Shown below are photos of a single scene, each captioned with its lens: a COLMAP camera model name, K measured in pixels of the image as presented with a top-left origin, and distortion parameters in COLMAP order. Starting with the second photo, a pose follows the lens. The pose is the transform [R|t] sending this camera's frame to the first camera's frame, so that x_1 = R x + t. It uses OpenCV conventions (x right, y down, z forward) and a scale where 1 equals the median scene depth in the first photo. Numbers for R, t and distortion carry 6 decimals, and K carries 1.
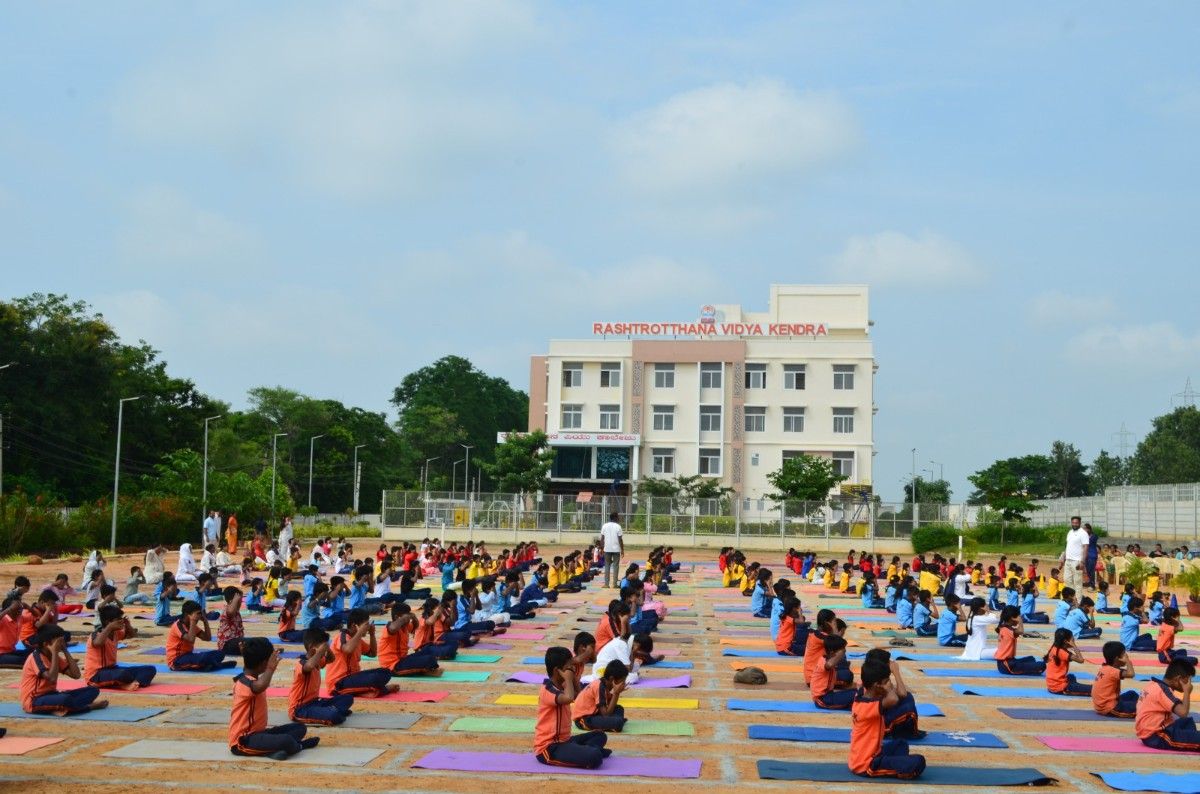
lens RADIAL K [[1341.0, 0, 600.0], [0, 1341.0, 397.0], [0, 0, 1]] dist [0.009280, 0.008732]
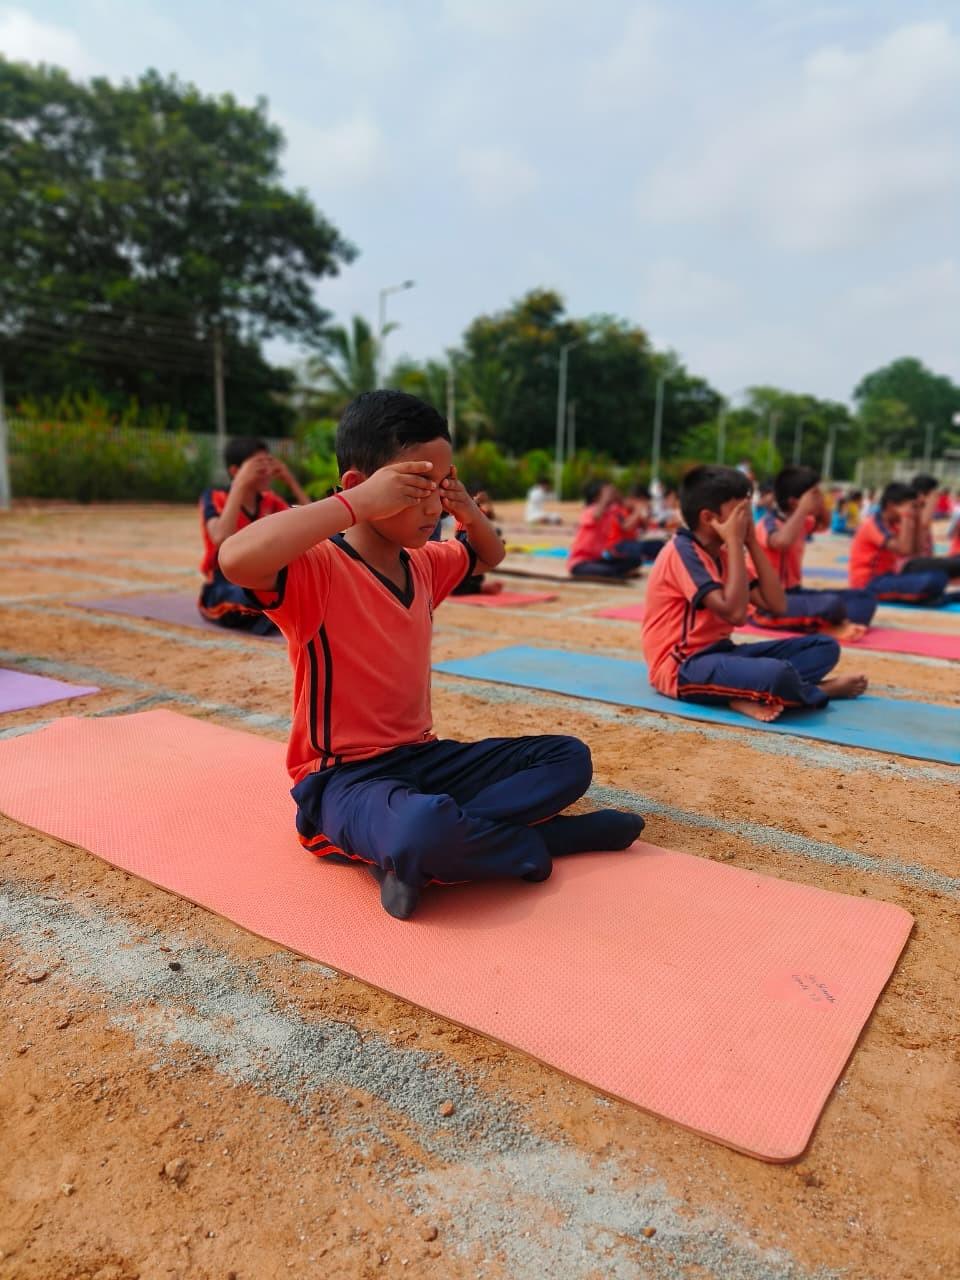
lens RADIAL K [[908.2, 0, 480.0], [0, 908.2, 640.0], [0, 0, 1]] dist [-0.003467, -0.001995]
pose [[0.869022, 0.080879, -0.488119, -0.050765], [0.041099, 0.971339, 0.234118, 0.023036], [0.493064, -0.223514, 0.840791, 0.111517]]
